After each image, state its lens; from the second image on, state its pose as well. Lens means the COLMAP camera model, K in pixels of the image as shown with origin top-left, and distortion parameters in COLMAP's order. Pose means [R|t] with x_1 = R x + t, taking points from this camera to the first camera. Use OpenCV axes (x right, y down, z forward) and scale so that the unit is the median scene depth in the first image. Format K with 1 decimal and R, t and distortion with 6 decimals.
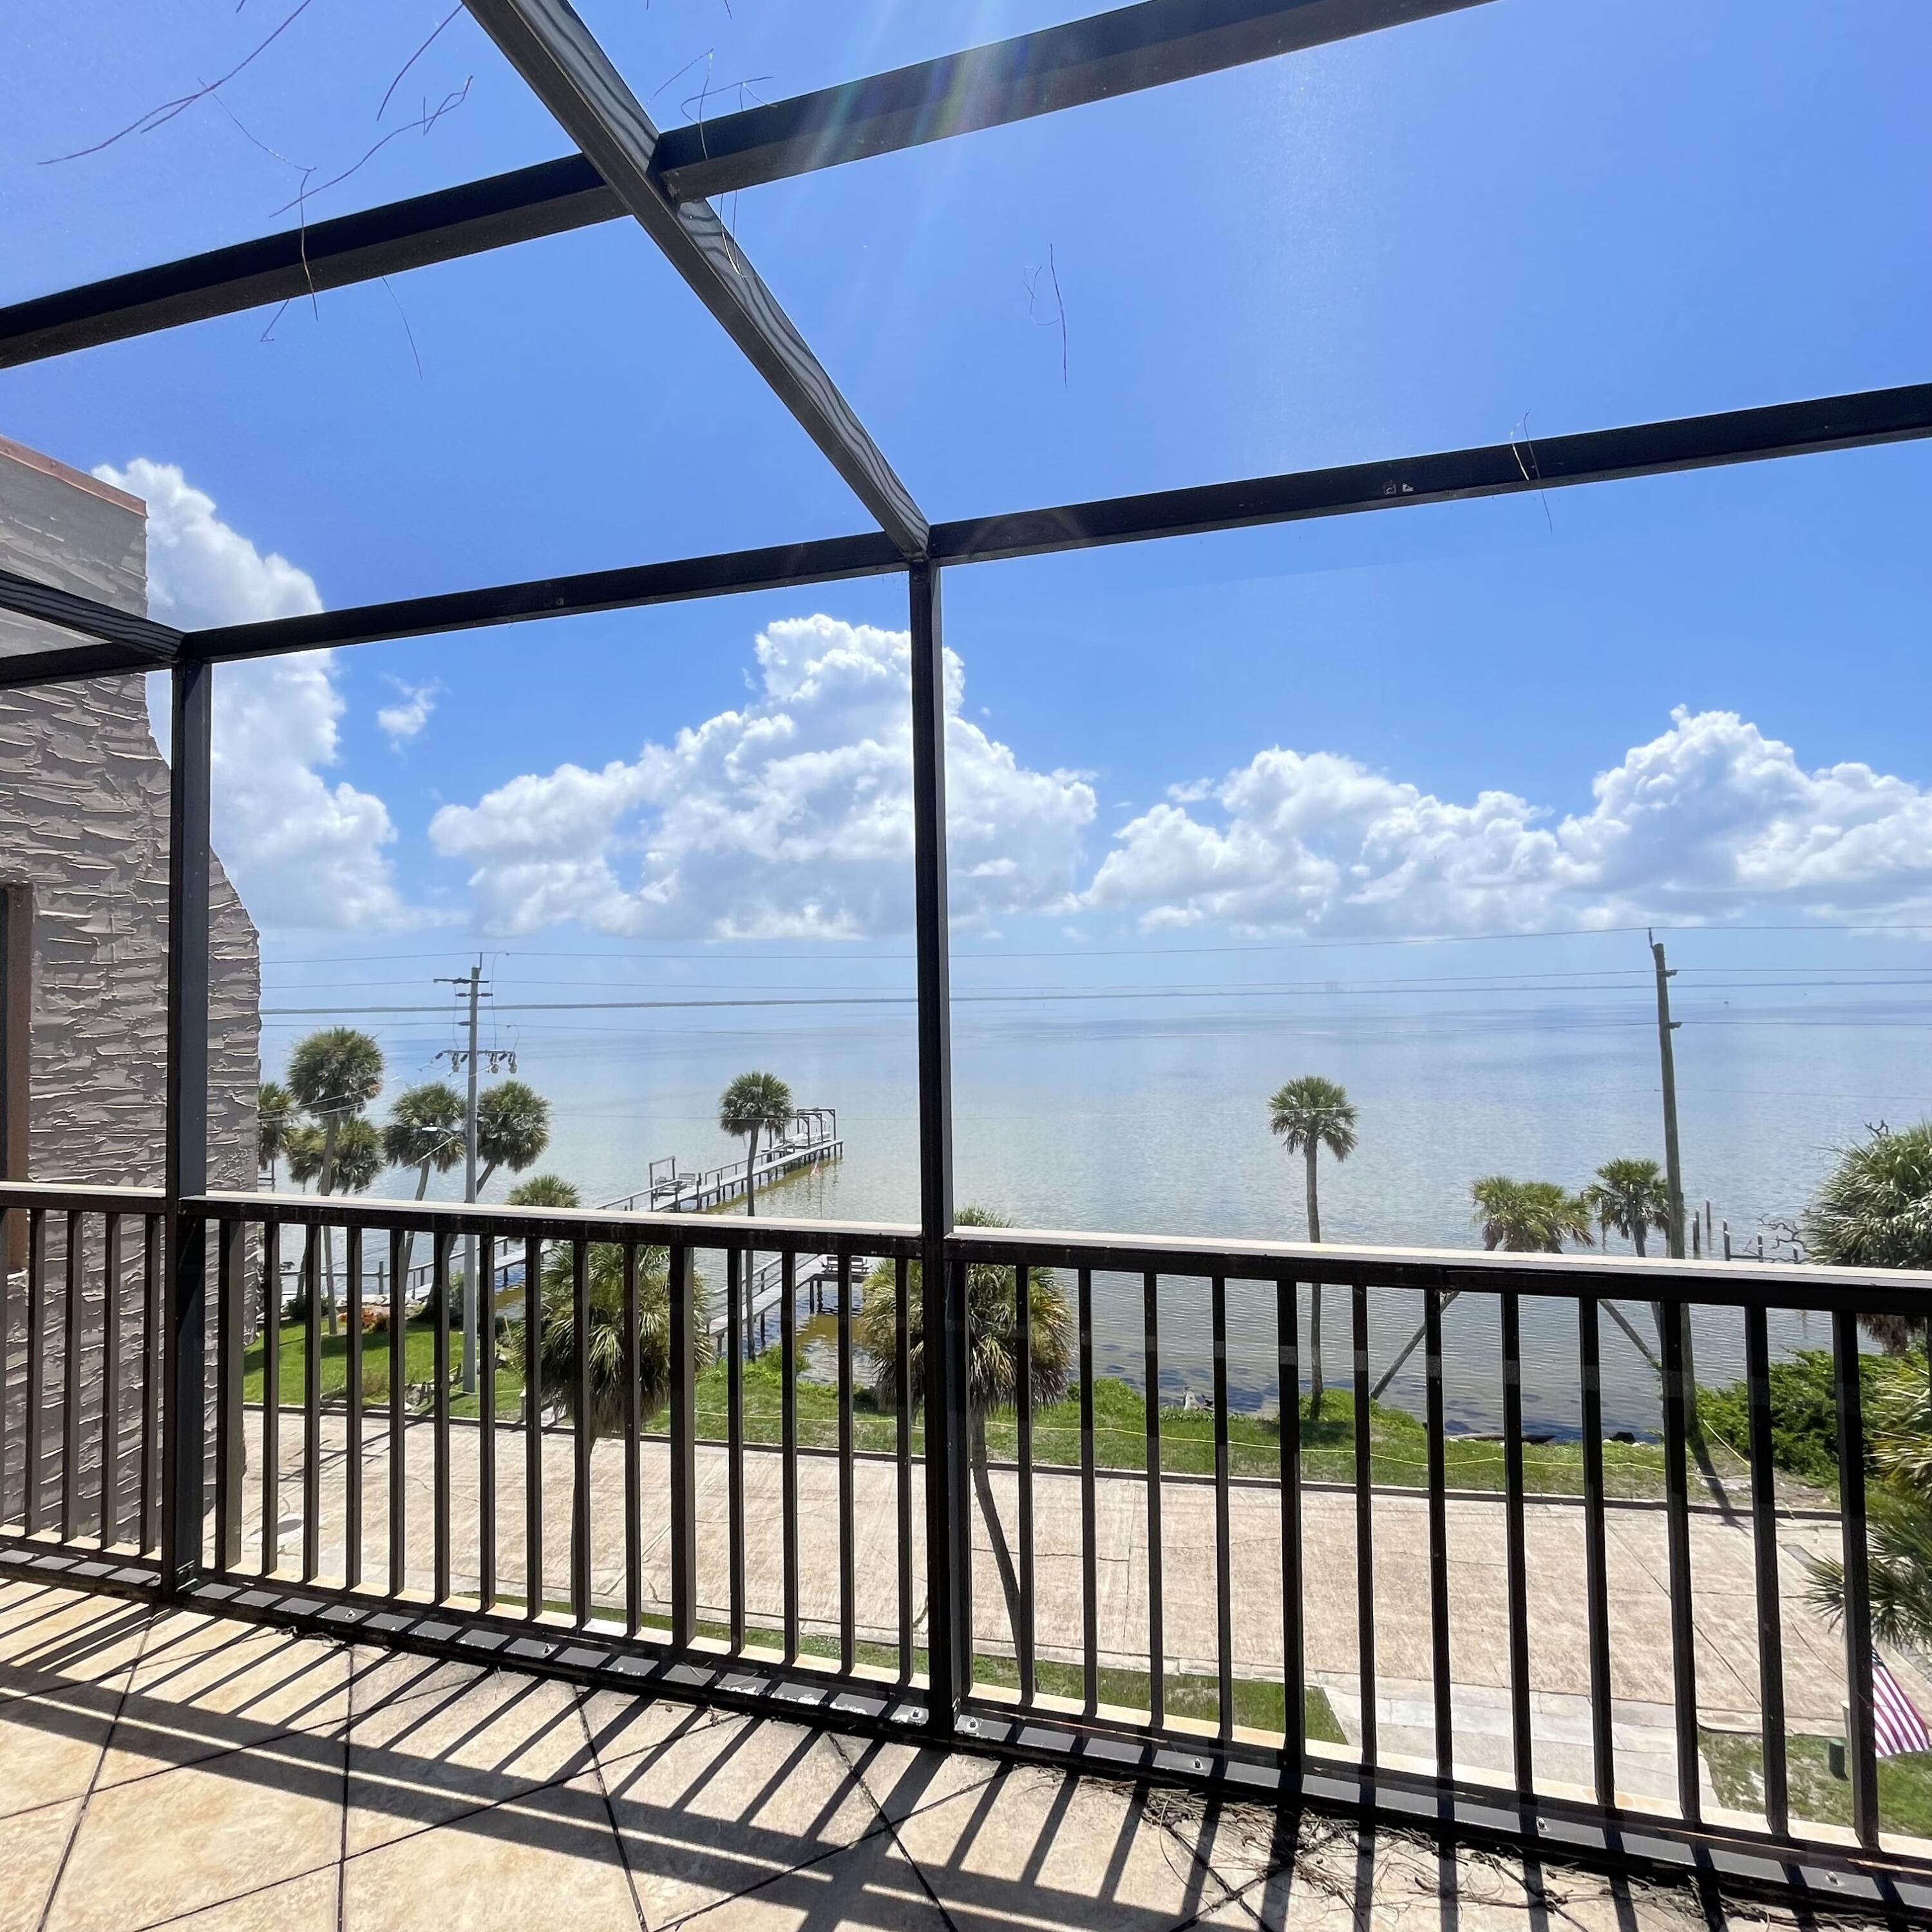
lens RADIAL K [[1042.7, 0, 966.4], [0, 1042.7, 957.6], [0, 0, 1]] dist [0.005744, 0.000945]
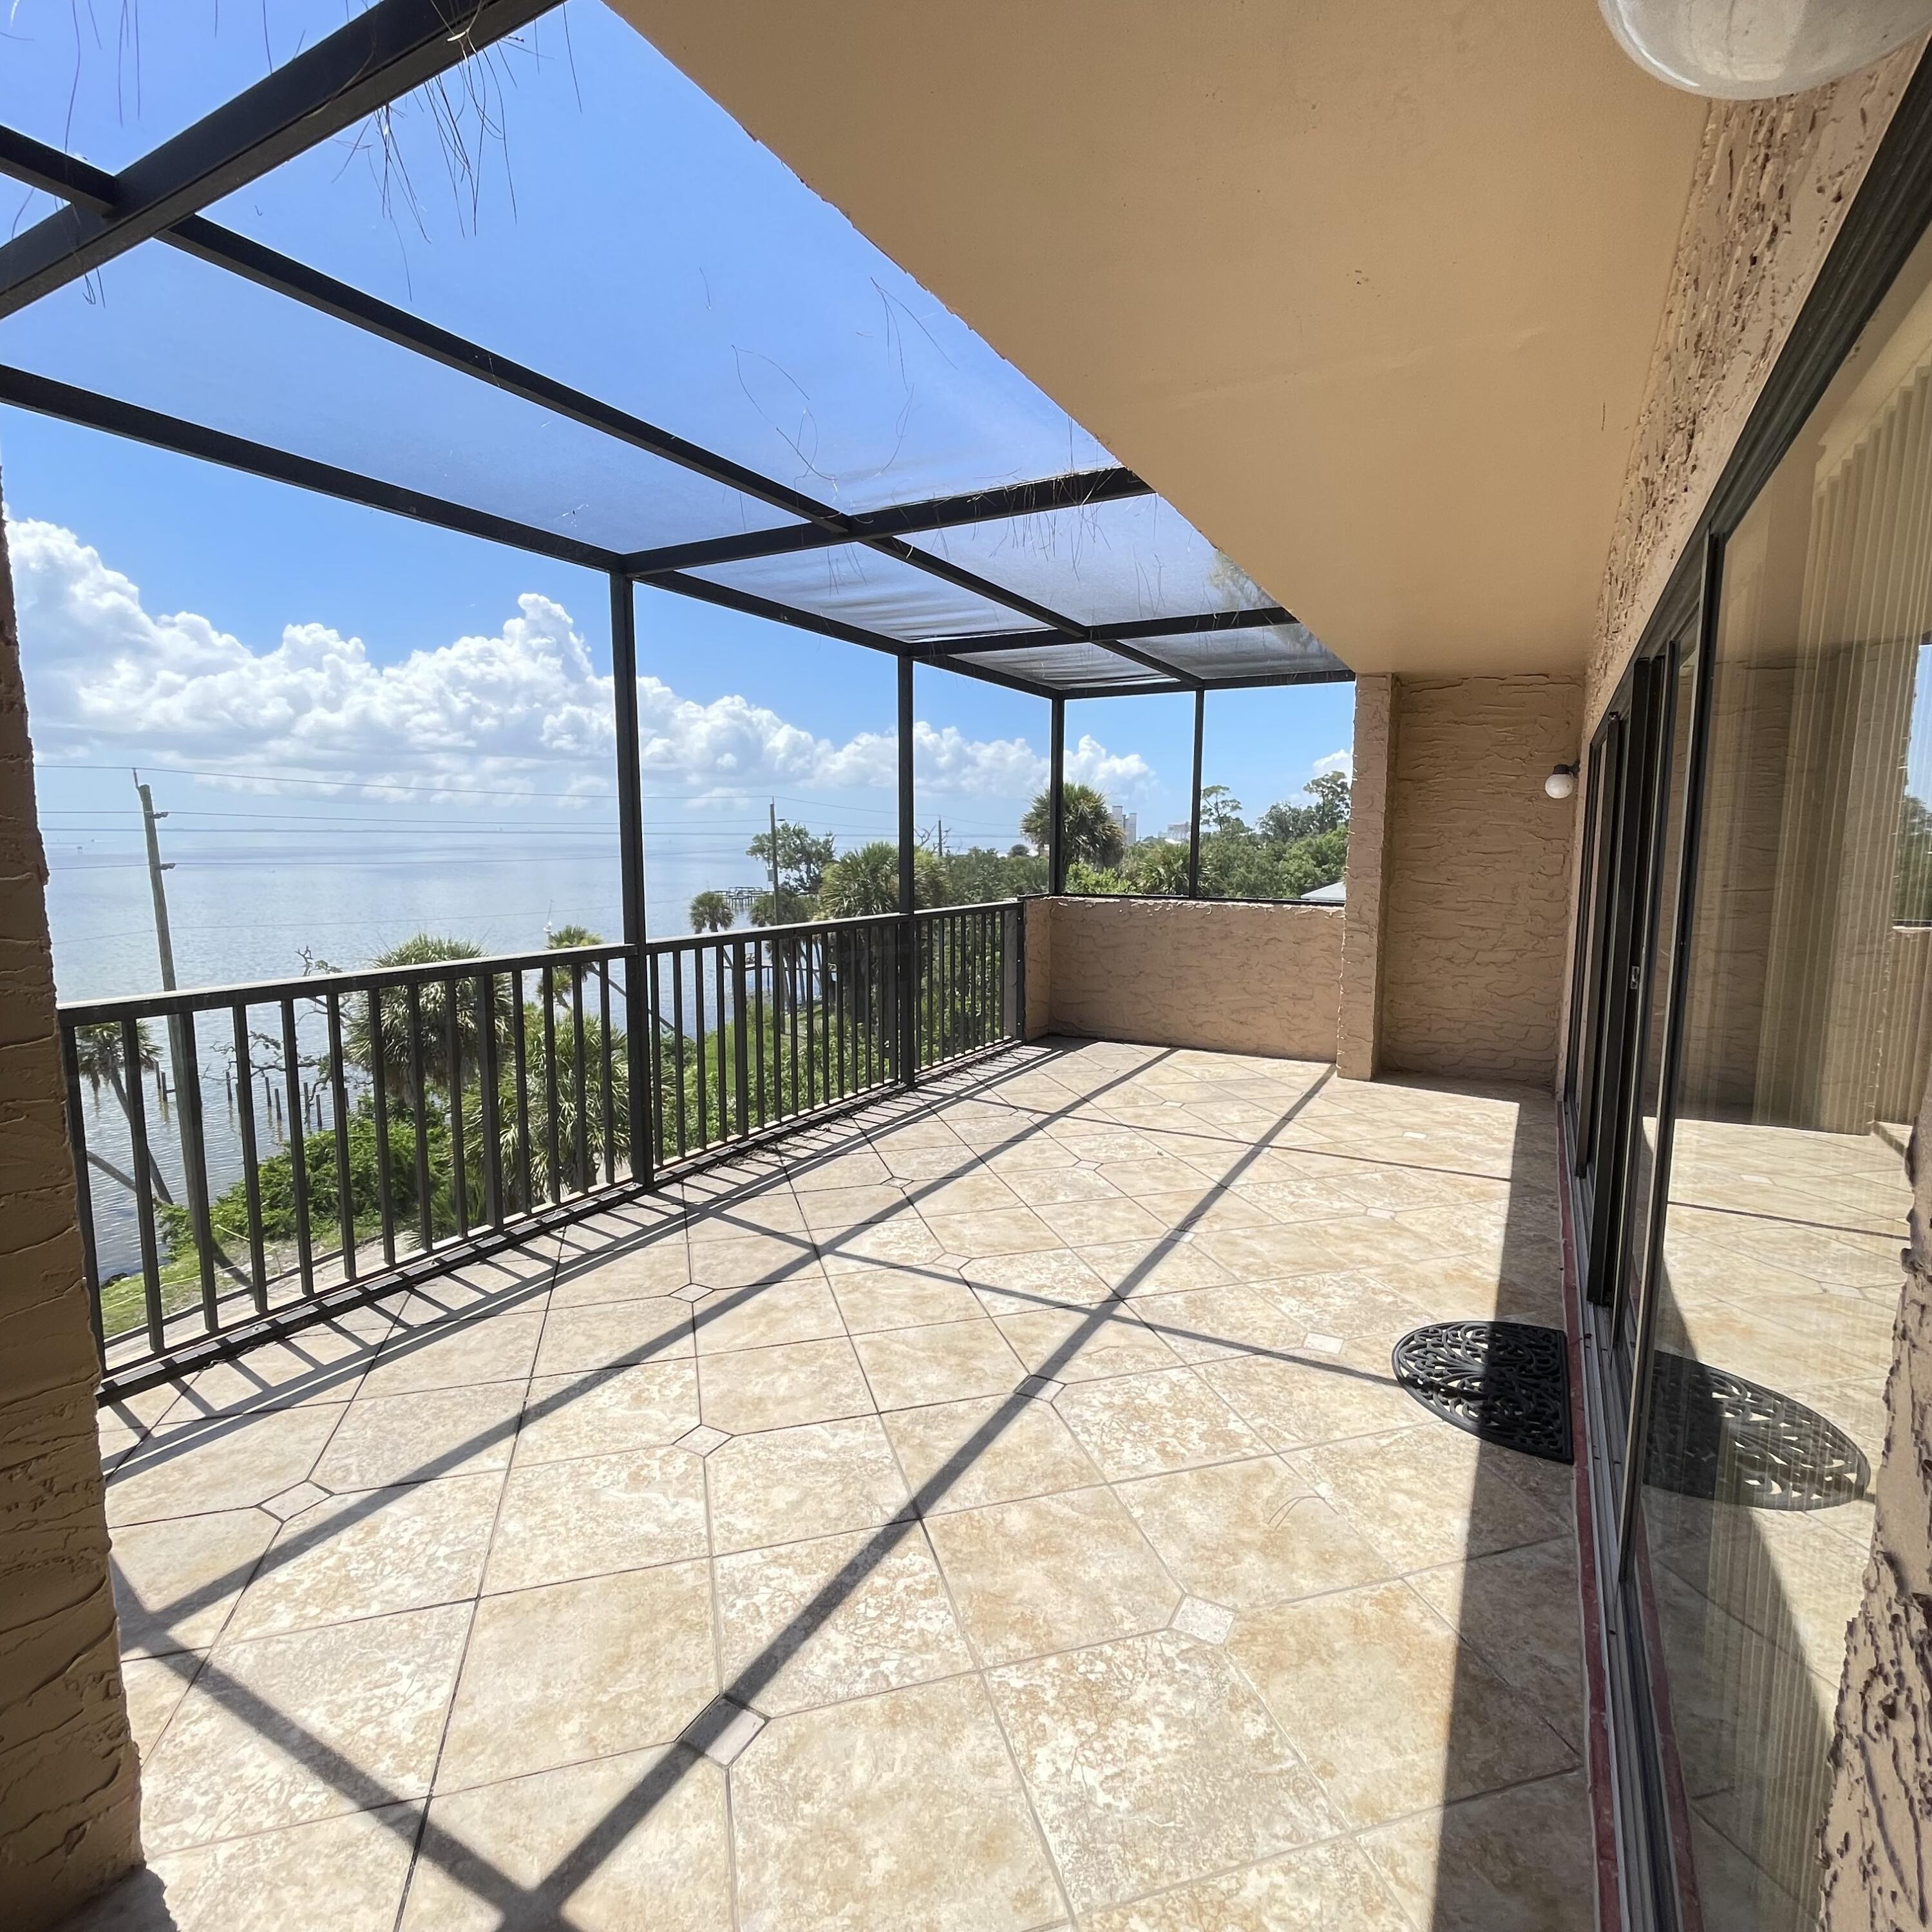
lens RADIAL K [[1042.7, 0, 965.1], [0, 1042.7, 965.1], [0, 0, 1]] dist [0.005744, 0.000945]
pose [[0.237105, -0.106695, 0.965607, -0.135938], [-0.042595, 0.991853, 0.120055, 0.003533], [-0.970550, -0.069596, 0.230628, -0.002448]]
